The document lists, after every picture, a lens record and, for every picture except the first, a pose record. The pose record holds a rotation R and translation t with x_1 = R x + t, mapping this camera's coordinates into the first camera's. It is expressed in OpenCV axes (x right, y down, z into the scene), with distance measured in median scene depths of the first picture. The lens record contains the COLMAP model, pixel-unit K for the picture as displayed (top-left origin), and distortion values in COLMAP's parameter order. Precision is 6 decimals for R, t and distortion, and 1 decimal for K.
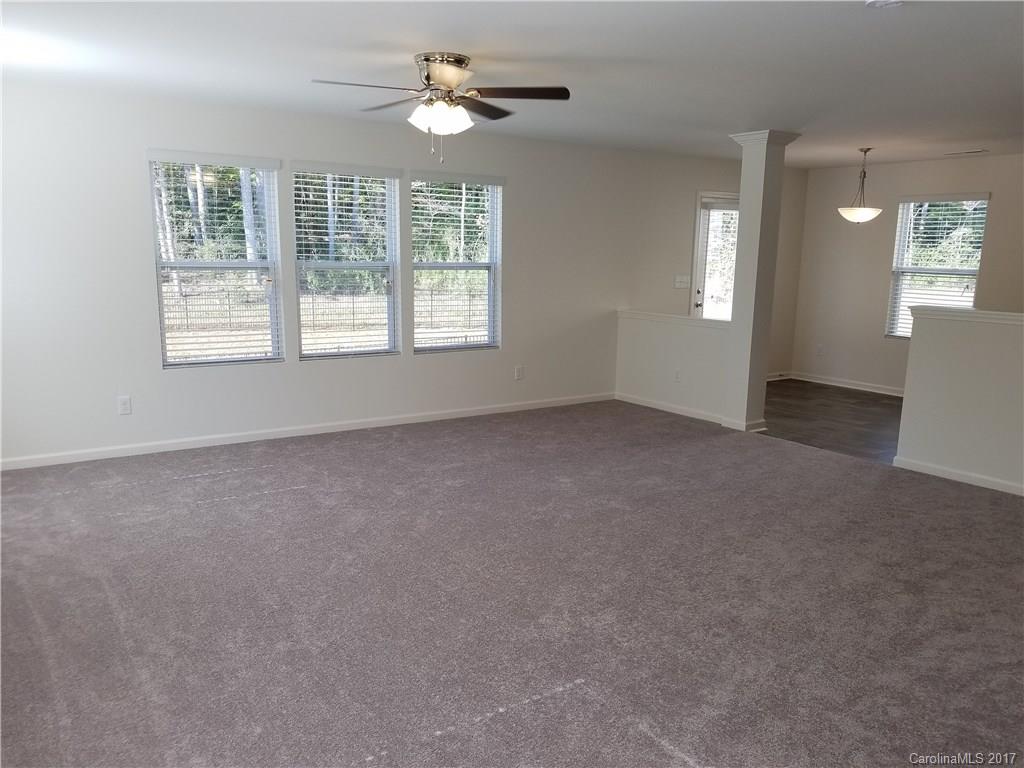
lens RADIAL K [[800.6, 0, 508.1], [0, 800.6, 390.3], [0, 0, 1]] dist [0.007154, -0.008334]
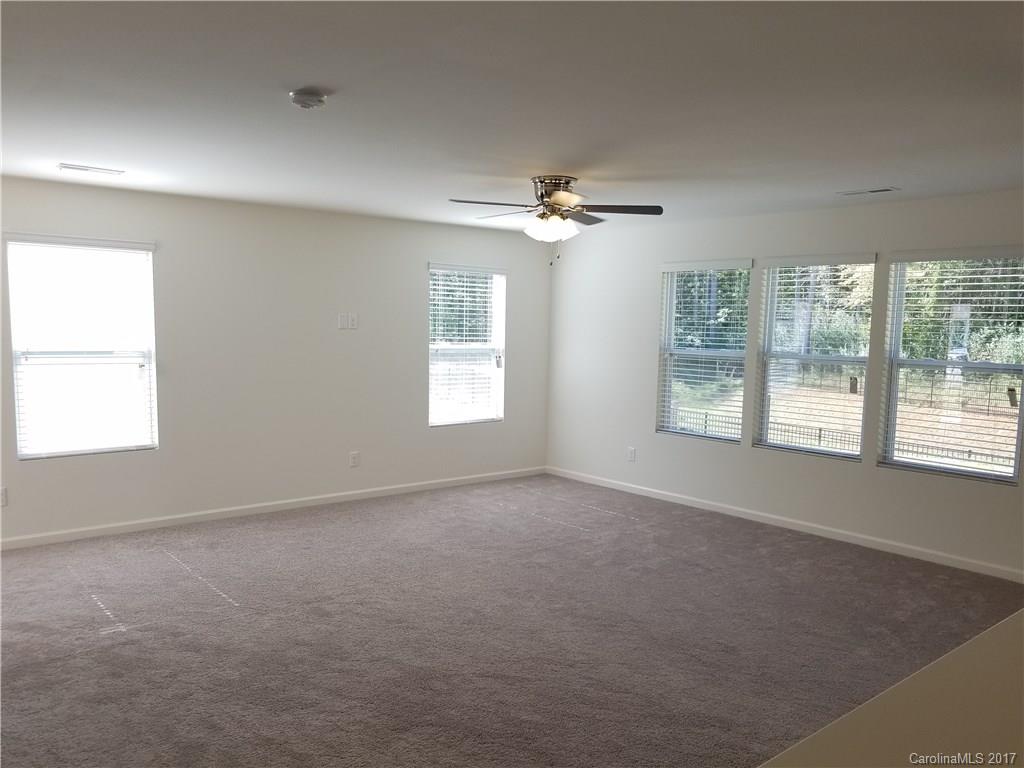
lens RADIAL K [[800.6, 0, 513.4], [0, 800.6, 393.1], [0, 0, 1]] dist [0.007154, -0.008334]
pose [[0.087140, 0.066620, -0.993966, 0.797306], [-0.186176, 0.981271, 0.049448, -0.106176], [0.978644, 0.180744, 0.097911, 0.624471]]
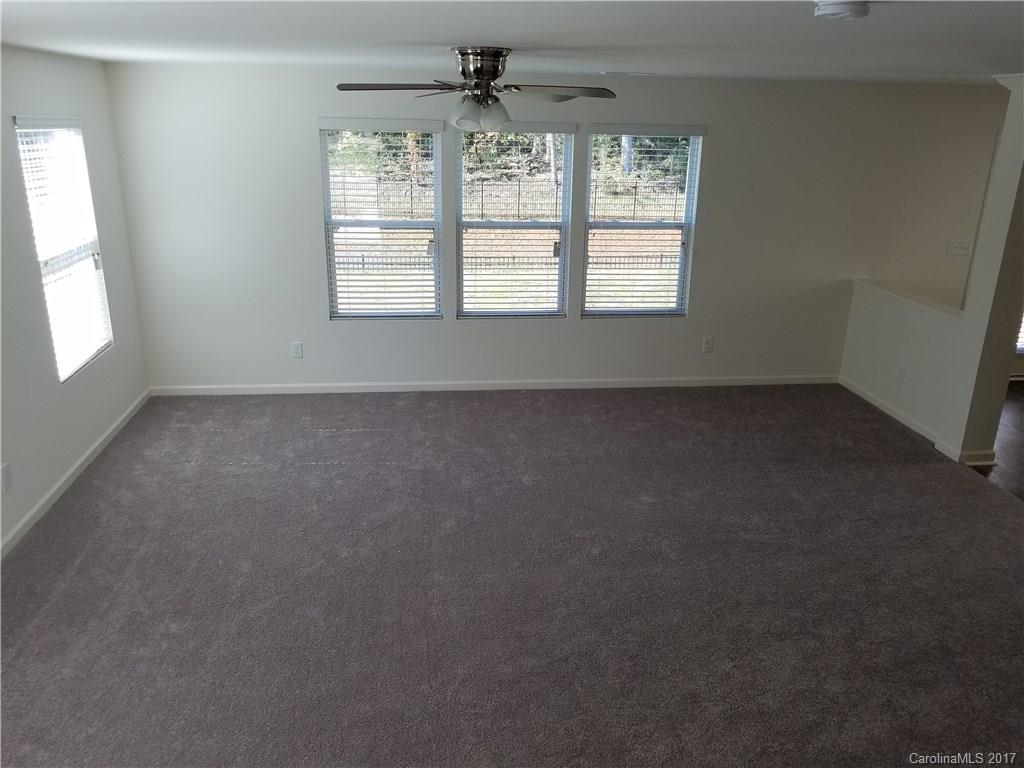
lens RADIAL K [[800.6, 0, 511.4], [0, 800.6, 374.4], [0, 0, 1]] dist [0.007154, -0.008334]
pose [[0.883593, 0.142075, -0.446181, 0.289528], [-0.083739, 0.985442, 0.147957, -0.134068], [0.460707, -0.093371, 0.882627, 0.126020]]
